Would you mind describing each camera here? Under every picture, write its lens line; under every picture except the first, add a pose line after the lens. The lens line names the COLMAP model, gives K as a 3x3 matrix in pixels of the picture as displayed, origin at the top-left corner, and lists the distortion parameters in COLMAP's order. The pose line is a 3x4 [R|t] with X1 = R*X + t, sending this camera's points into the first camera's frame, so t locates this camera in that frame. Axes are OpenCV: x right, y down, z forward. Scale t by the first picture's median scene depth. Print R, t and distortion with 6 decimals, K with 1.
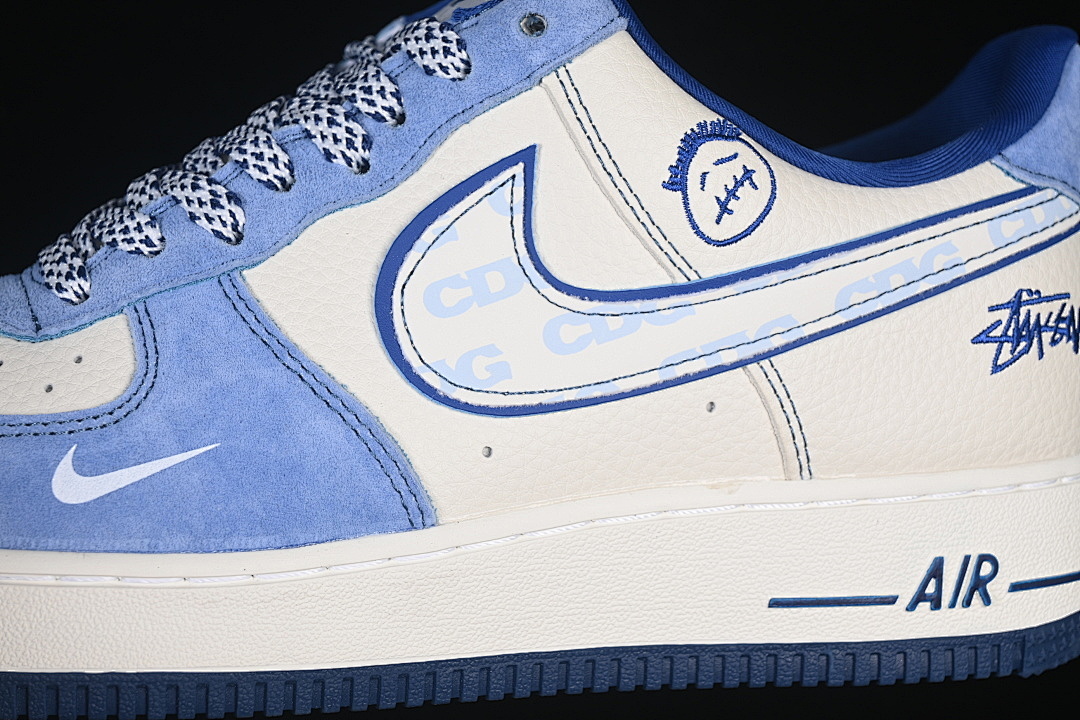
lens RADIAL K [[2385.5, 0, 588.5], [0, 2385.5, 391.2], [0, 0, 1]] dist [-0.026216, 0.000000]
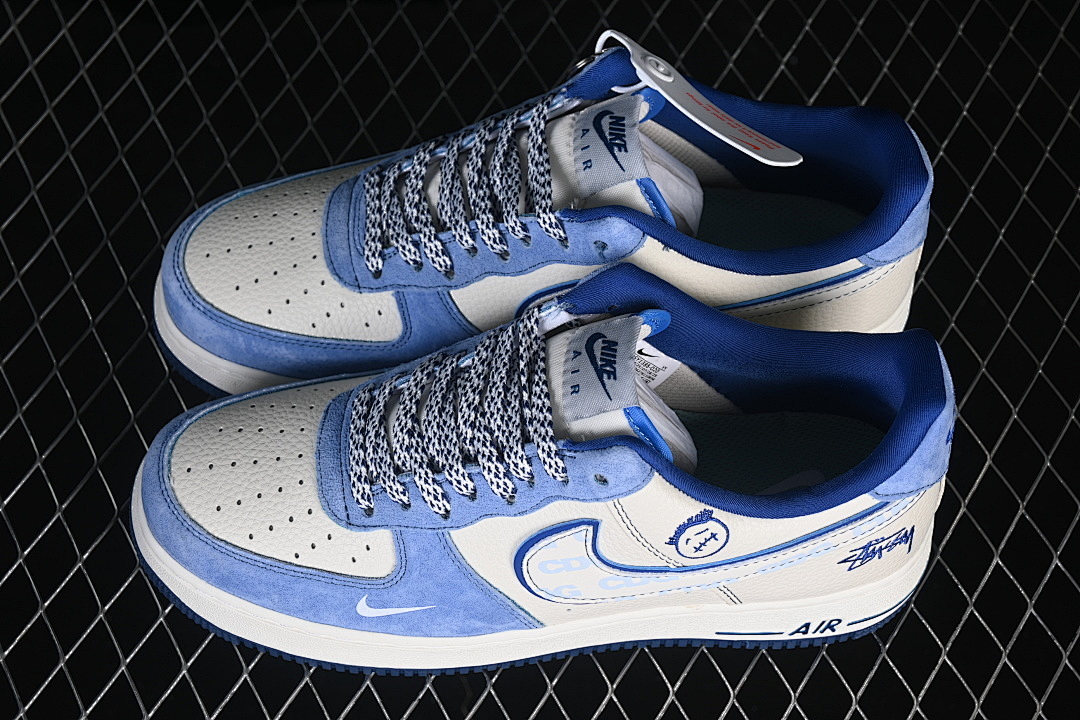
lens RADIAL K [[2385.5, 0, 540.0], [0, 2385.5, 359.8], [0, 0, 1]] dist [-0.026216, 0.000000]
pose [[0.979625, 0.167287, -0.111126, 0.118829], [-0.020895, 0.635217, 0.772051, -1.624967], [0.199743, -0.753999, 0.625770, -0.094024]]
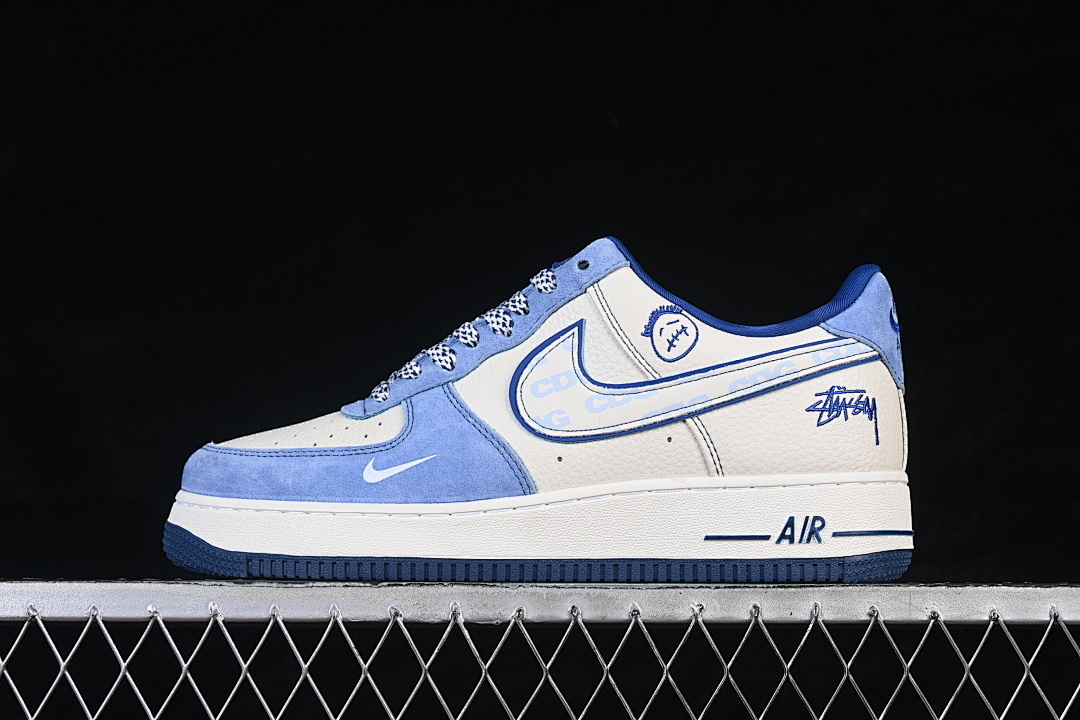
lens RADIAL K [[2385.5, 0, 543.2], [0, 2385.5, 353.4], [0, 0, 1]] dist [-0.026216, 0.000000]
pose [[0.962066, -0.048482, -0.268476, 0.515690], [-0.013743, 0.974222, -0.225174, 0.409898], [0.272472, 0.220322, 0.936599, -1.015486]]
